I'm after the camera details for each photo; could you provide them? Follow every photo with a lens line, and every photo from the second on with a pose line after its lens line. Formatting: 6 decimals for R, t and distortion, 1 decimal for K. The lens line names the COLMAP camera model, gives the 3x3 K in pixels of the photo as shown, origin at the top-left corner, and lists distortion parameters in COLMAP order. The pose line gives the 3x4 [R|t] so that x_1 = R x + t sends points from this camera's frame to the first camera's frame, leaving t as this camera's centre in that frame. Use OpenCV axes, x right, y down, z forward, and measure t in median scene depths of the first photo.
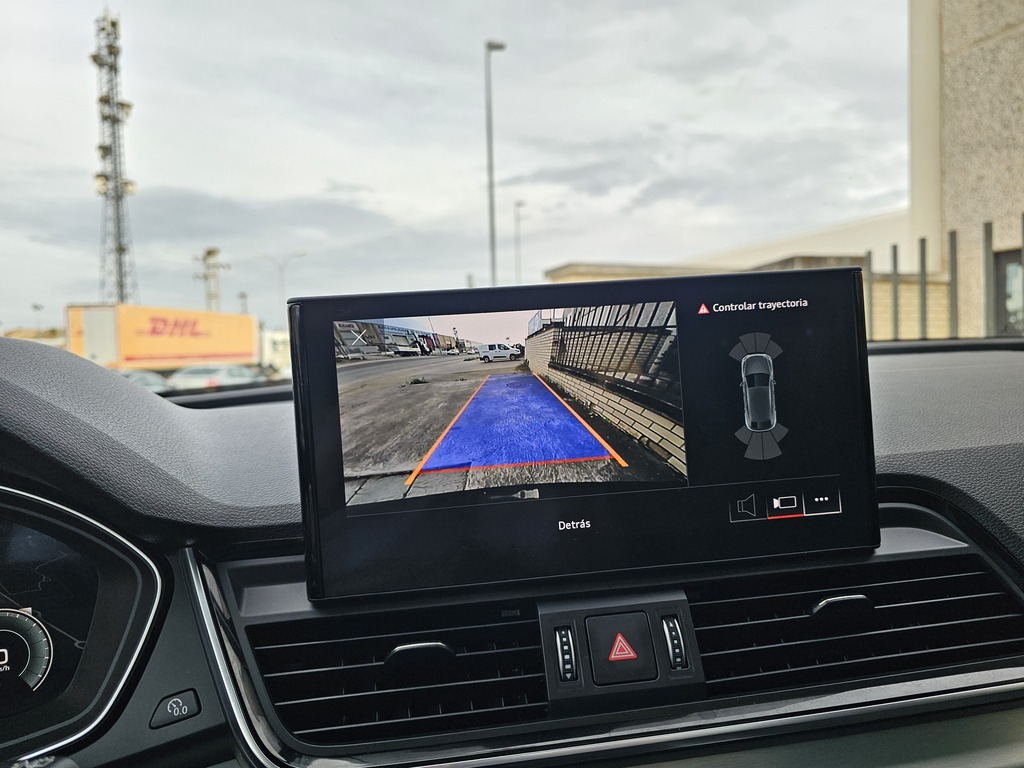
lens RADIAL K [[720.1, 0, 523.3], [0, 720.1, 382.8], [0, 0, 1]] dist [0.005643, -0.001140]
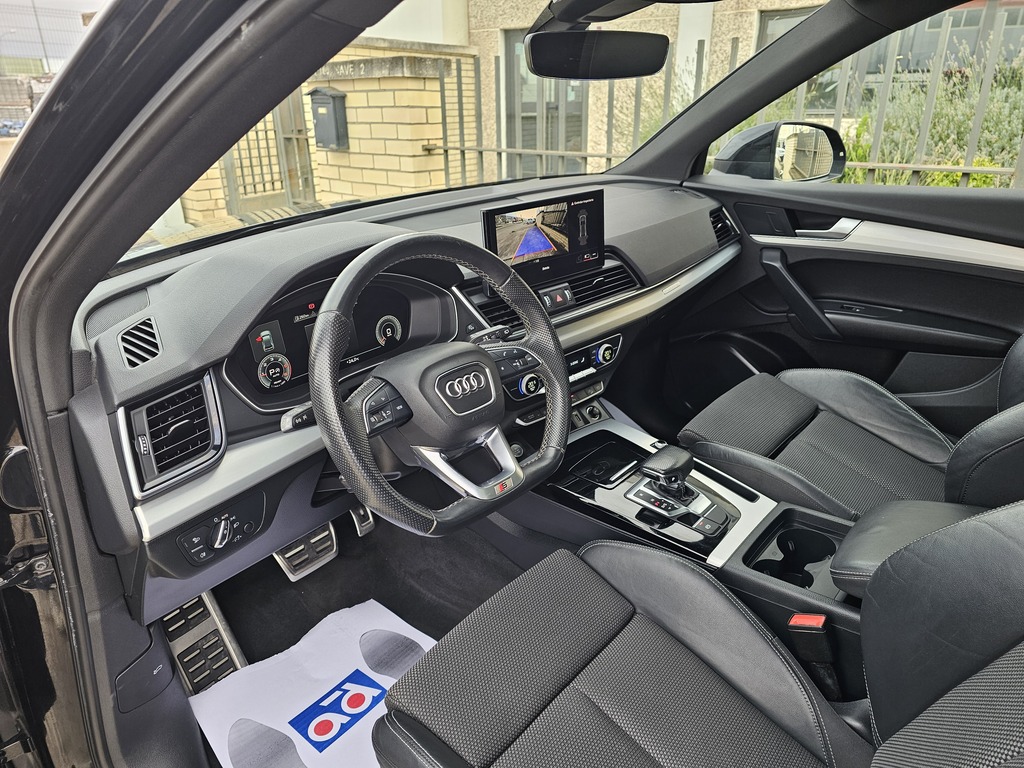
lens RADIAL K [[681.1, 0, 511.4], [0, 681.1, 397.5], [0, 0, 1]] dist [0.089064, -0.109968]
pose [[0.820694, -0.207339, 0.532421, -2.094306], [0.006305, 0.935065, 0.354421, -0.427657], [-0.571333, -0.287514, 0.768709, -1.795264]]
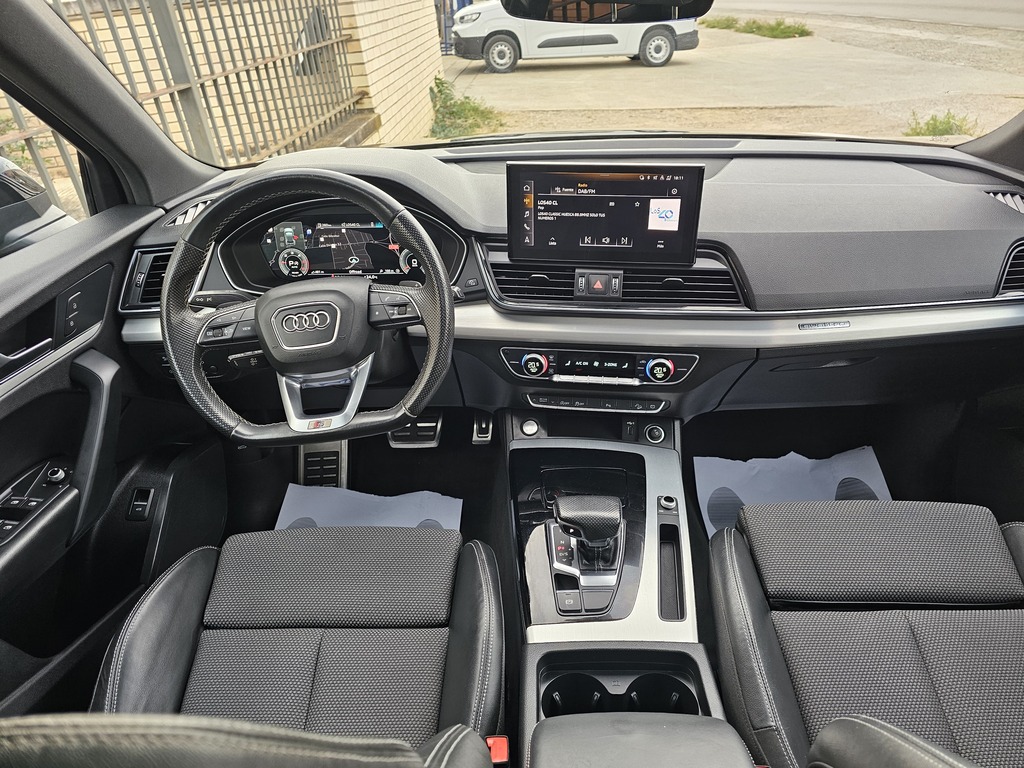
lens RADIAL K [[687.0, 0, 520.9], [0, 687.0, 395.6], [0, 0, 1]] dist [0.065859, -0.053585]
pose [[0.965995, 0.169315, -0.195411, 0.484043], [-0.055202, 0.873396, 0.483873, -0.678730], [0.252598, -0.456632, 0.853043, -1.967556]]
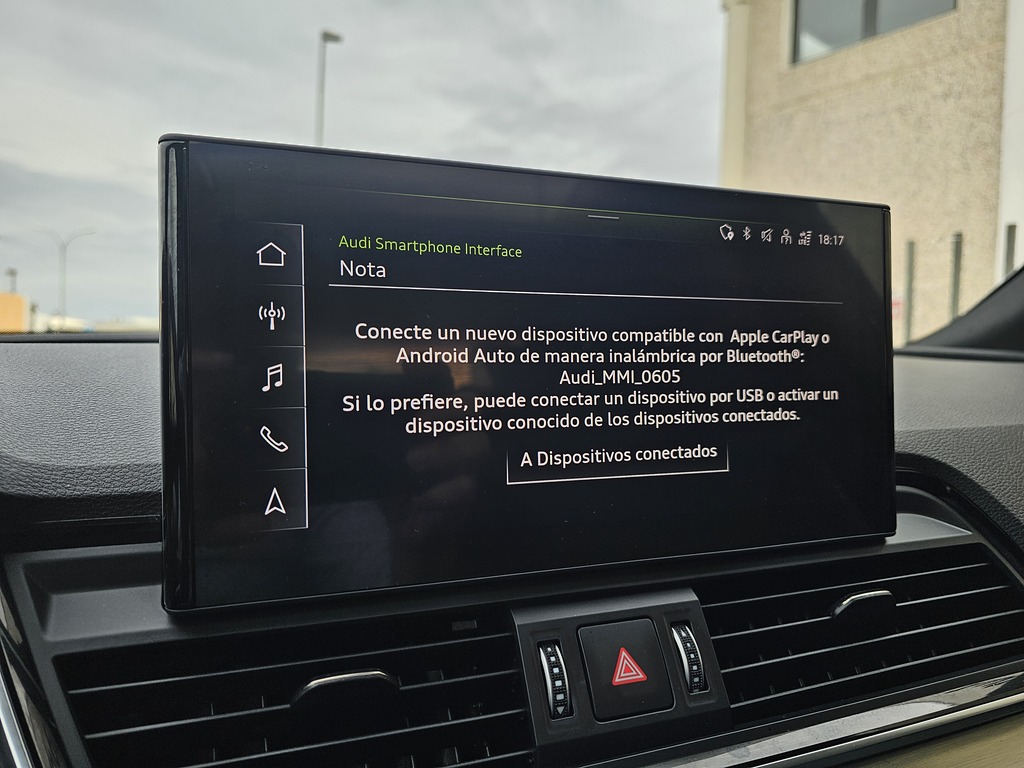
lens RADIAL K [[725.5, 0, 531.3], [0, 725.5, 386.7], [0, 0, 1]] dist [-0.002745, -0.005832]
pose [[0.965493, 0.055373, 0.254473, -0.159214], [-0.052315, 0.998454, -0.018776, 0.097278], [-0.255119, 0.004816, 0.966898, 0.297622]]
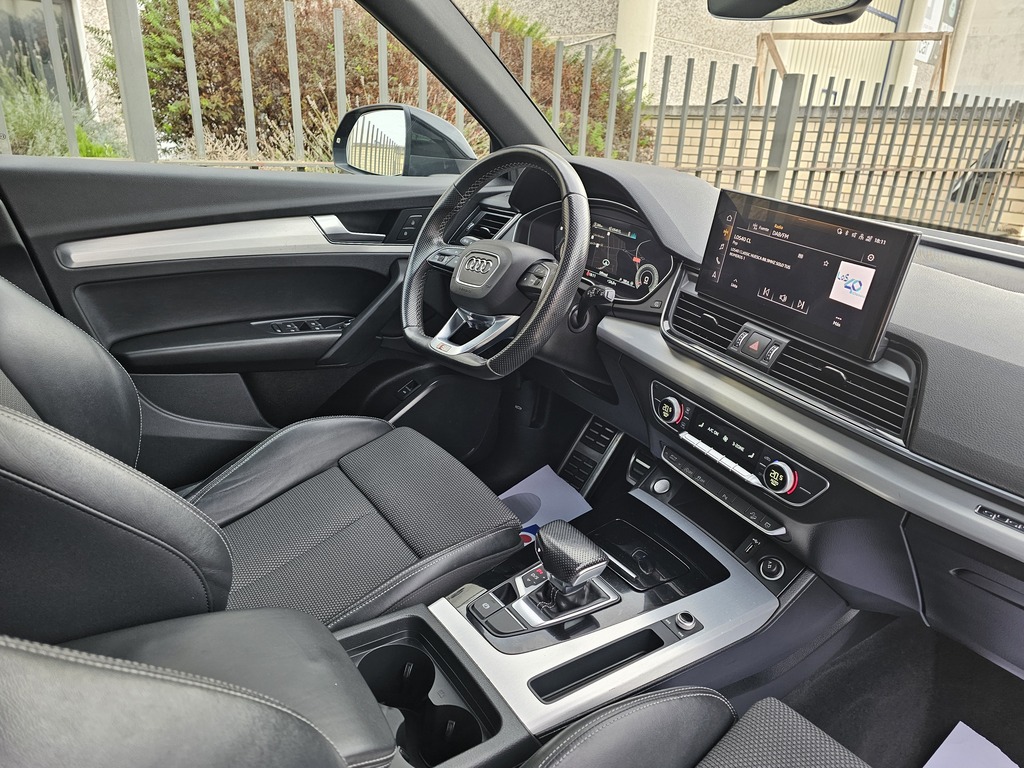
lens RADIAL K [[687.0, 0, 520.9], [0, 687.0, 395.6], [0, 0, 1]] dist [0.065859, -0.053585]
pose [[0.376997, 0.465598, -0.800682, 1.943036], [-0.171298, 0.884604, 0.433743, -0.440190], [0.910236, -0.026365, 0.413249, -0.879826]]
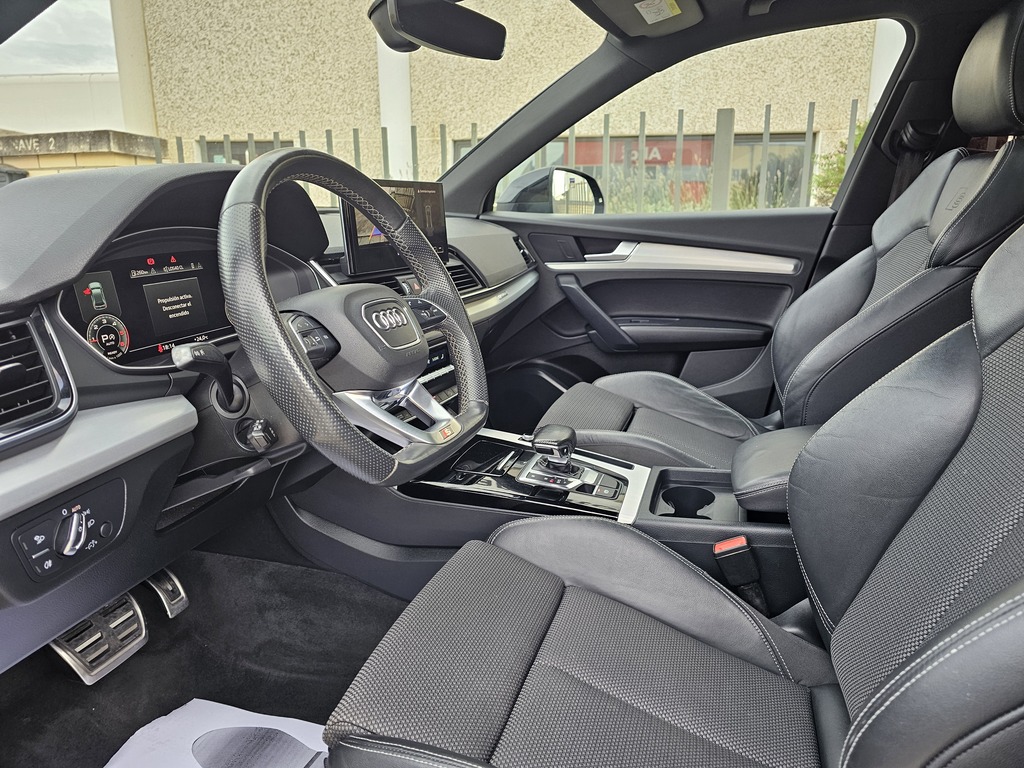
lens RADIAL K [[684.4, 0, 526.6], [0, 684.4, 393.2], [0, 0, 1]] dist [0.051485, -0.031526]
pose [[0.507029, -0.169694, 0.845059, -2.550421], [0.010121, 0.981533, 0.191026, 0.234841], [-0.861869, -0.088303, 0.499383, -1.238107]]
